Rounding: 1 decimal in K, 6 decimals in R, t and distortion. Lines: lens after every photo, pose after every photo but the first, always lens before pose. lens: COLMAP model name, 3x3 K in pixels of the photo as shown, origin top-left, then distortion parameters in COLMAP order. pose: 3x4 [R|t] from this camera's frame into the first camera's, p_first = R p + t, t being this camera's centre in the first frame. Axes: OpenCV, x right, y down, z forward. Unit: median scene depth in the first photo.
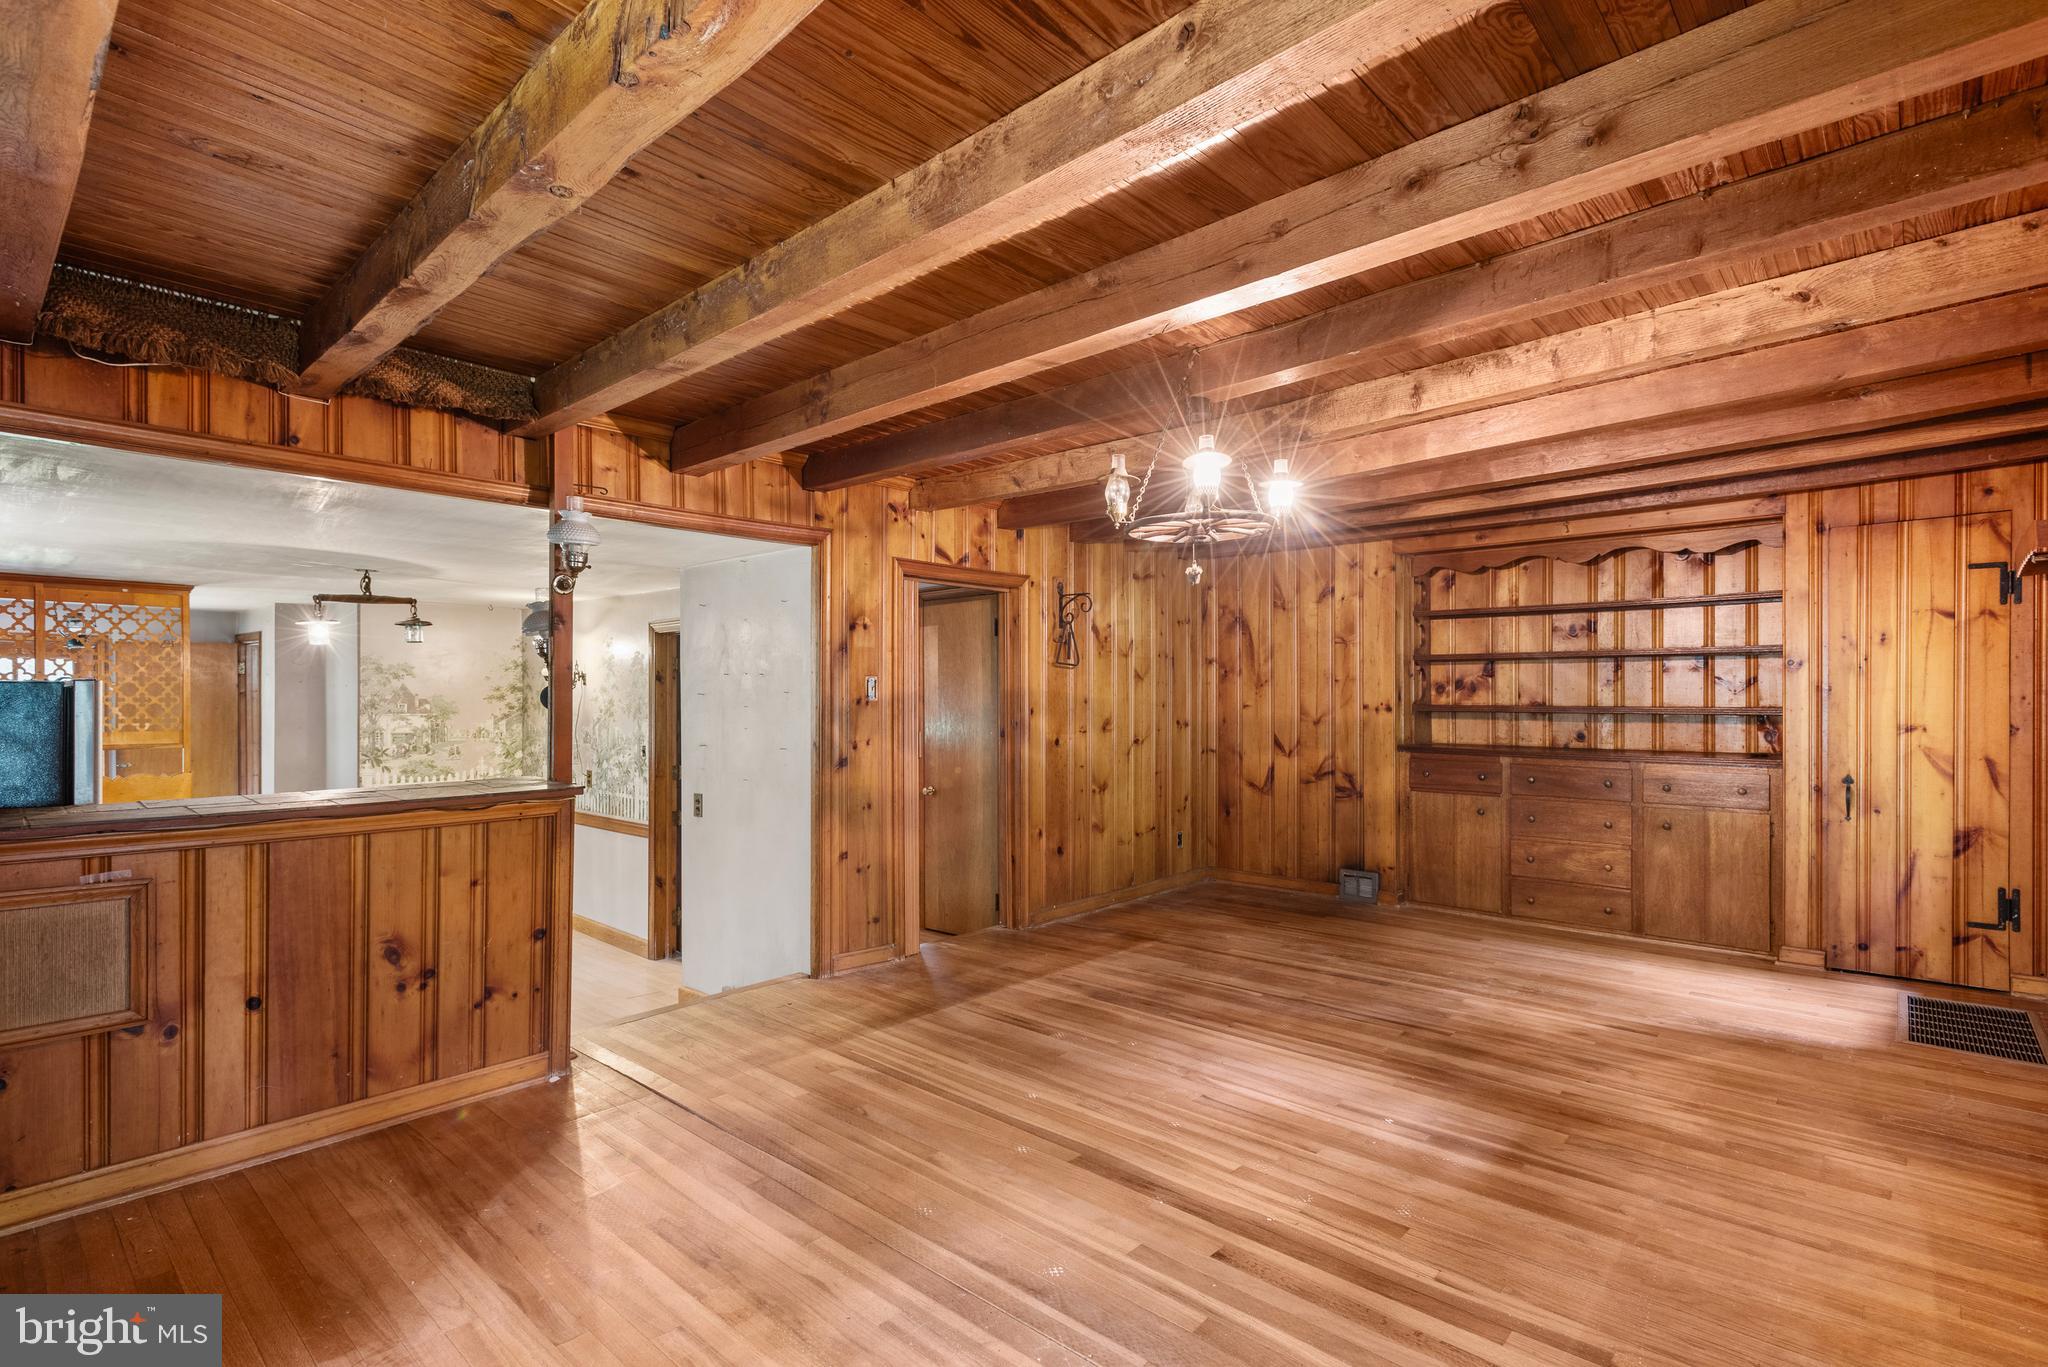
lens RADIAL K [[974.8, 0, 1031.4], [0, 974.8, 684.5], [0, 0, 1]] dist [0.008220, -0.000208]
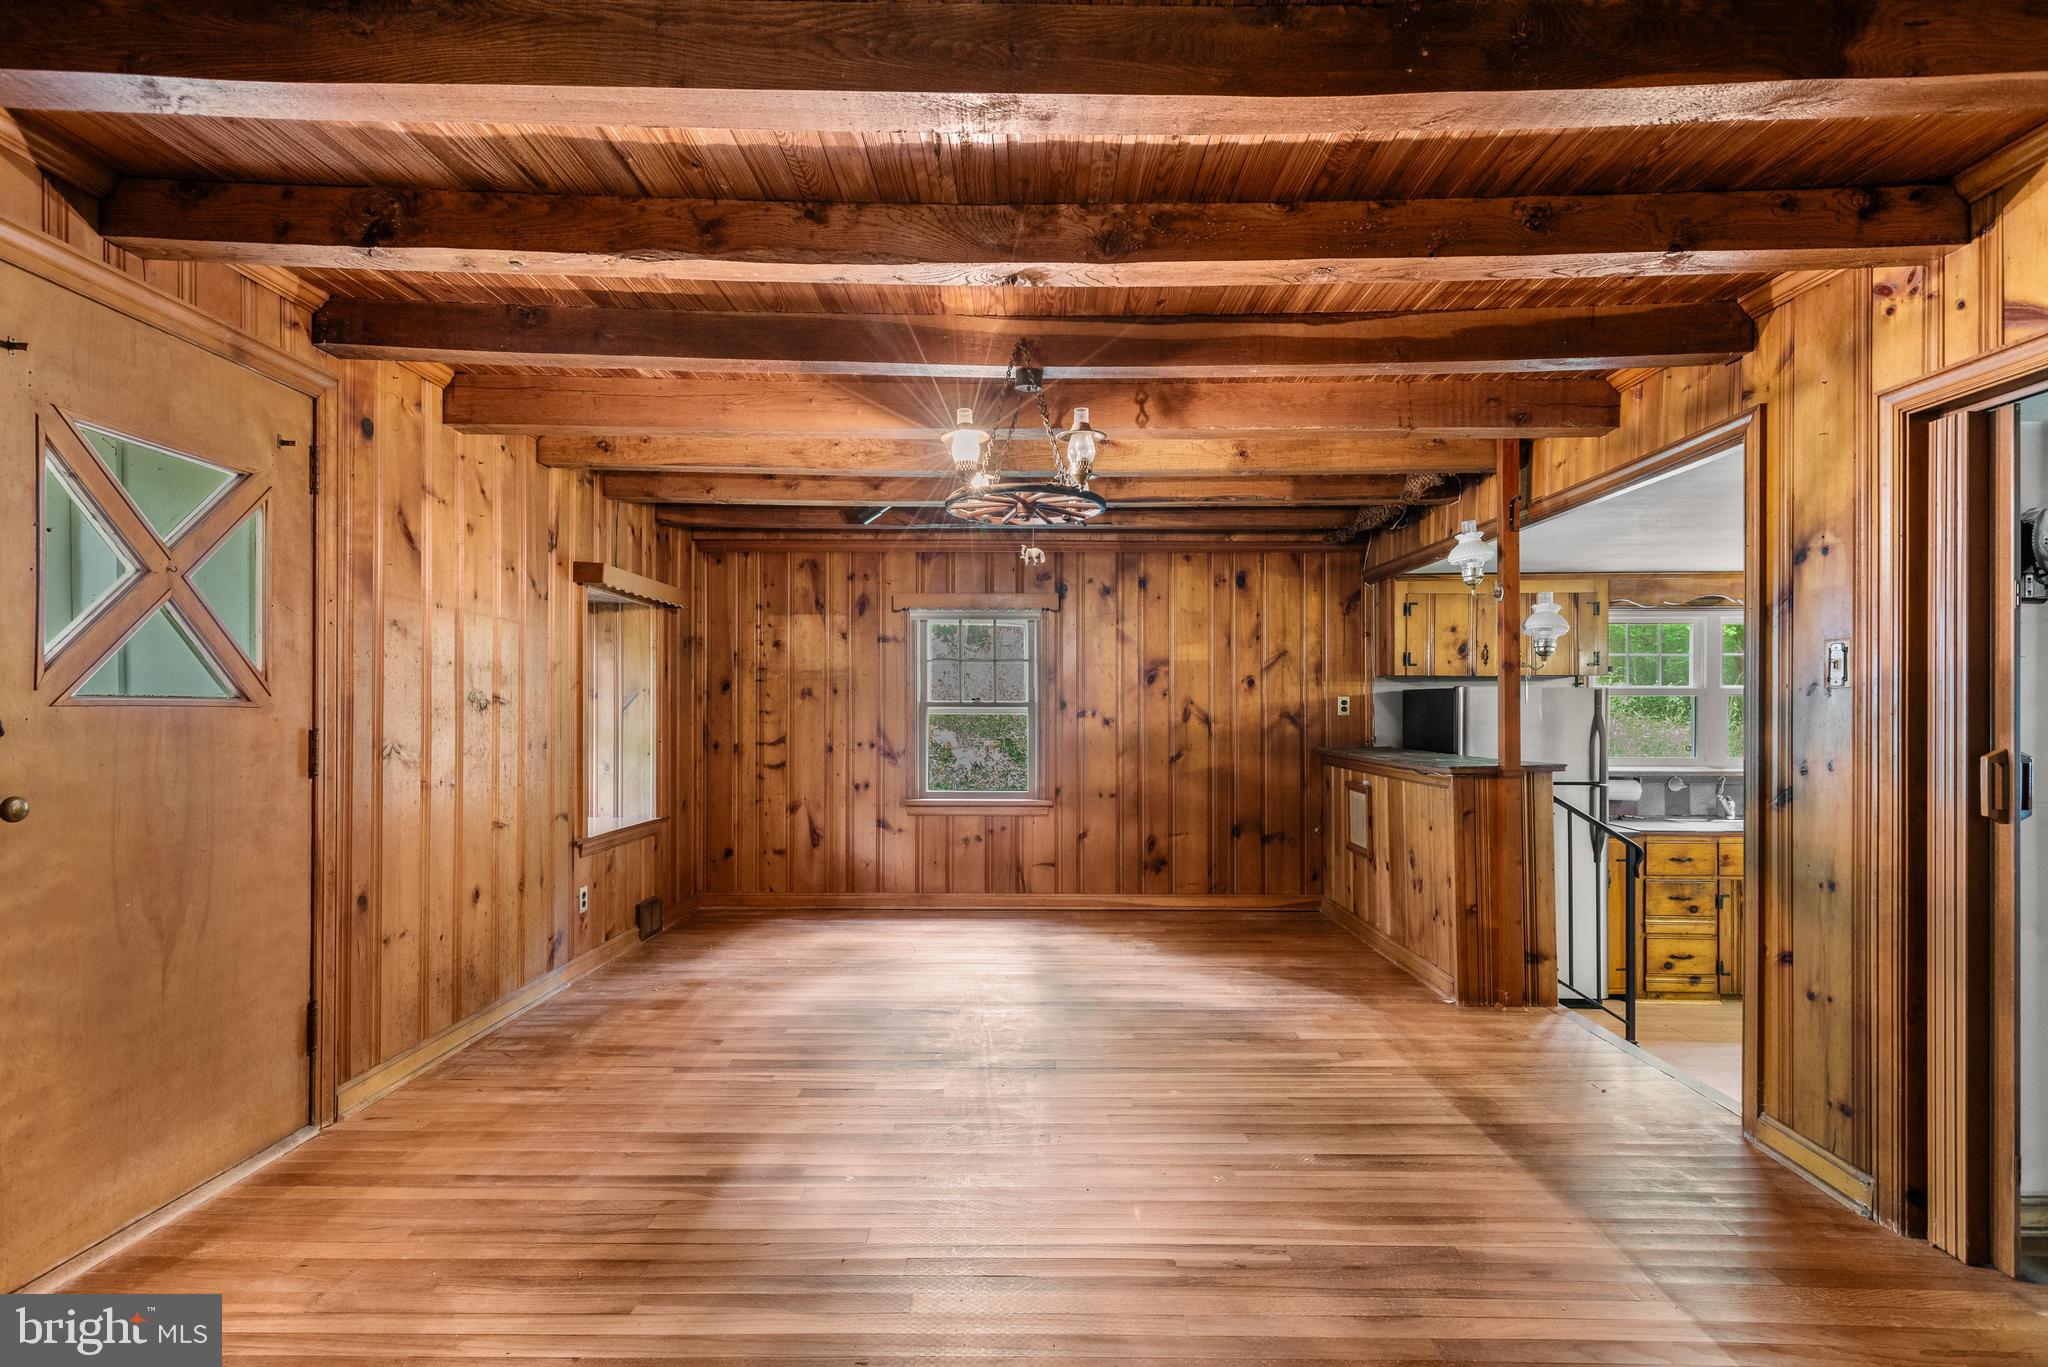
lens RADIAL K [[992.1, 0, 1012.5], [0, 992.1, 707.1], [0, 0, 1]] dist [0.028253, -0.011895]
pose [[-0.757084, -0.000515, -0.653318, 0.558885], [0.009798, 0.999878, -0.012144, 0.030881], [0.653244, -0.015595, -0.756986, 1.186167]]
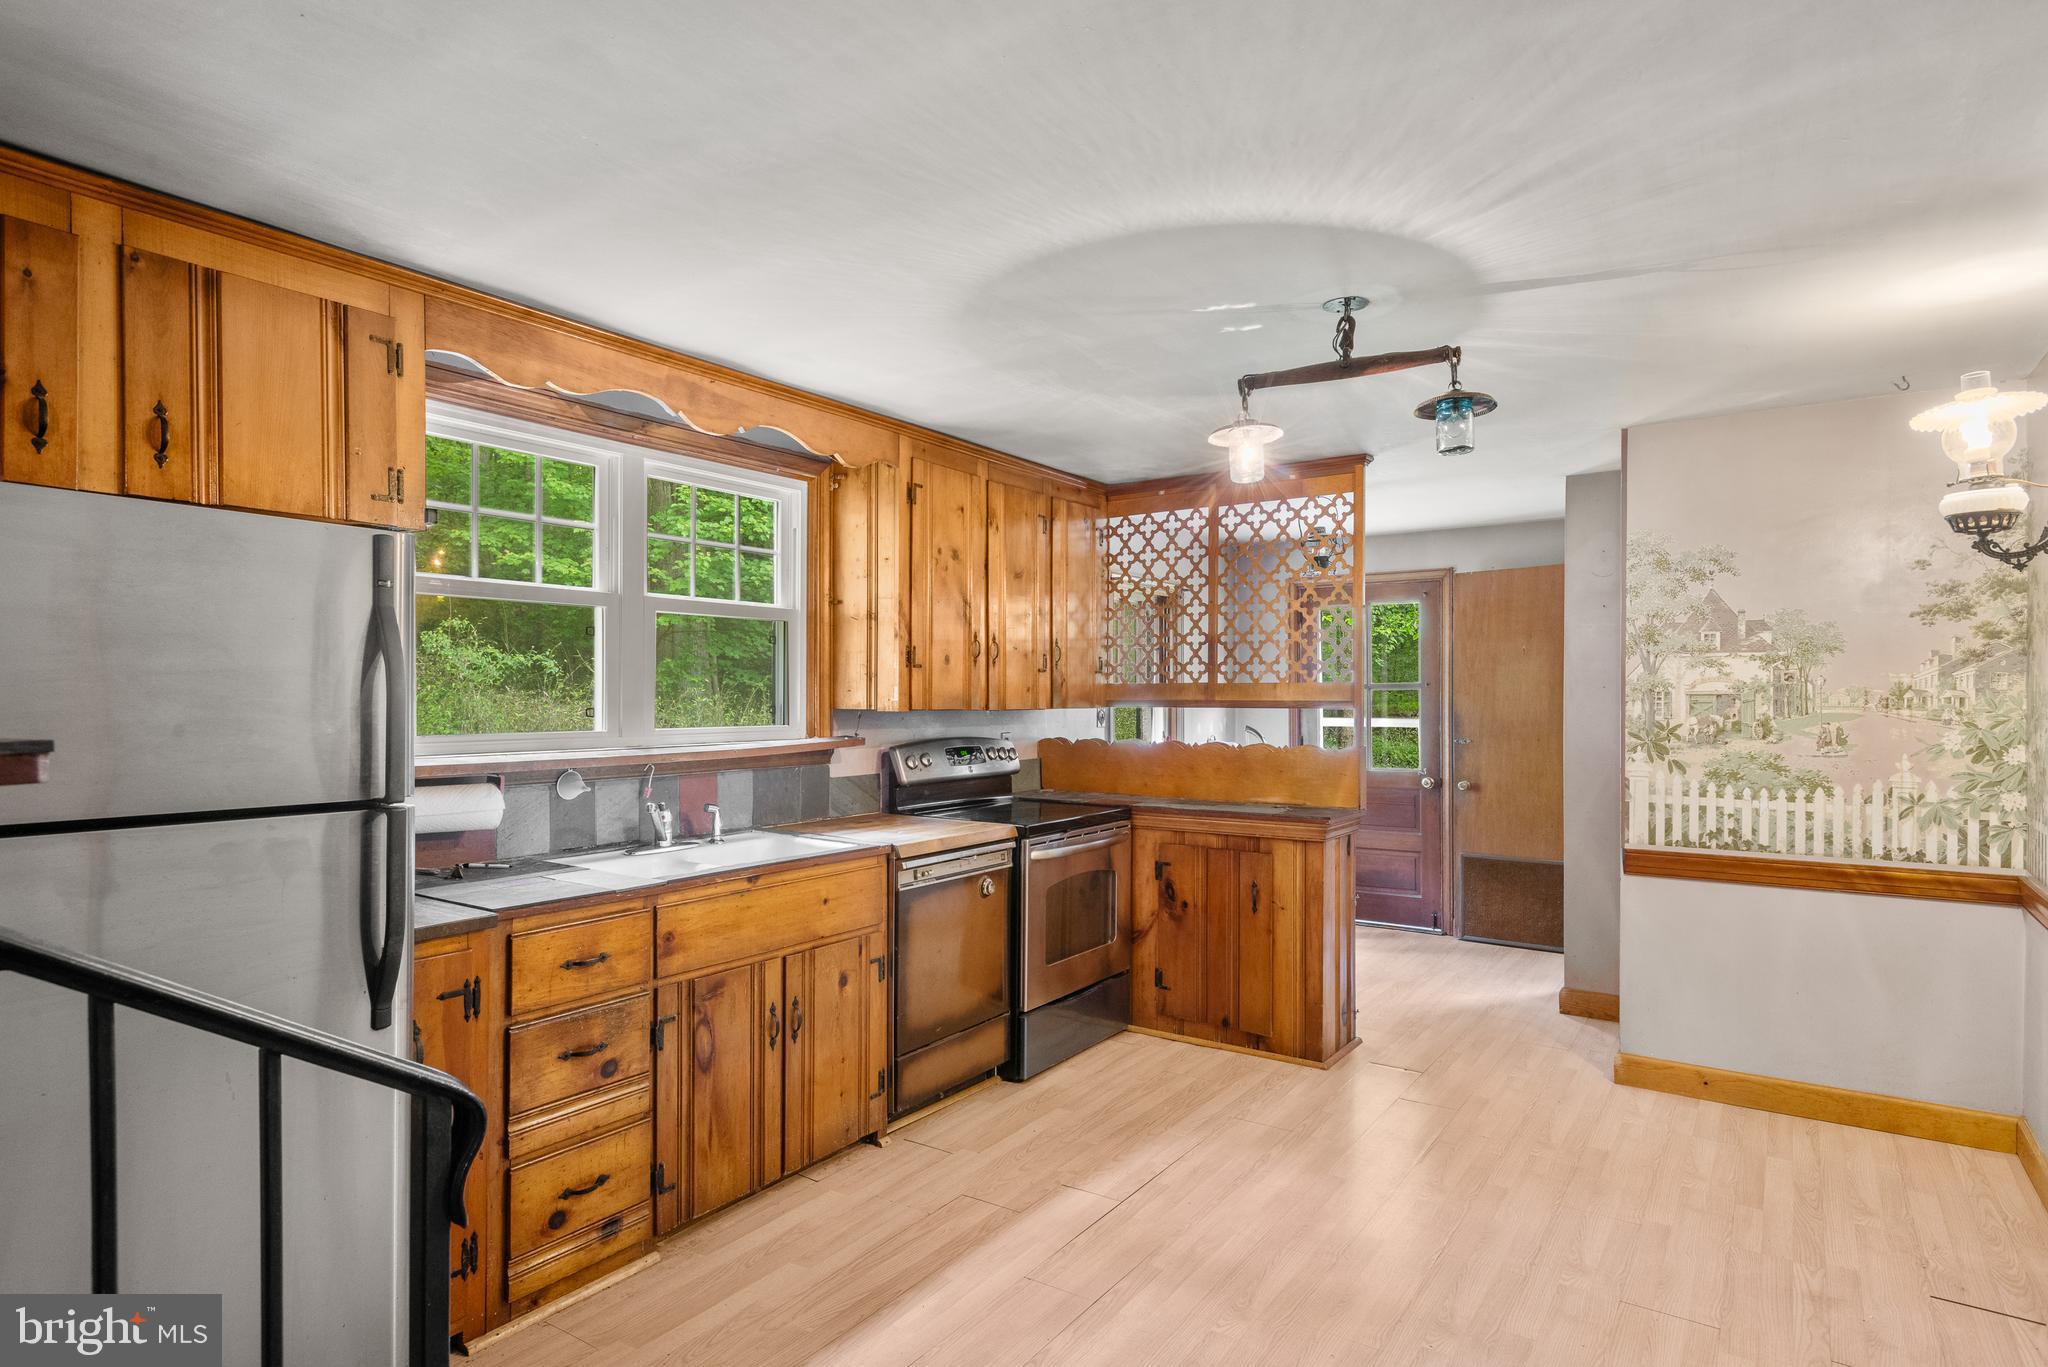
lens RADIAL K [[1110.1, 0, 1020.4], [0, 1110.1, 701.0], [0, 0, 1]] dist [0.005956, 0.000035]
pose [[0.126701, 0.003048, -0.991936, -0.234524], [0.014914, 0.999876, 0.004977, 0.072519], [0.991829, -0.015425, 0.126640, 0.949690]]
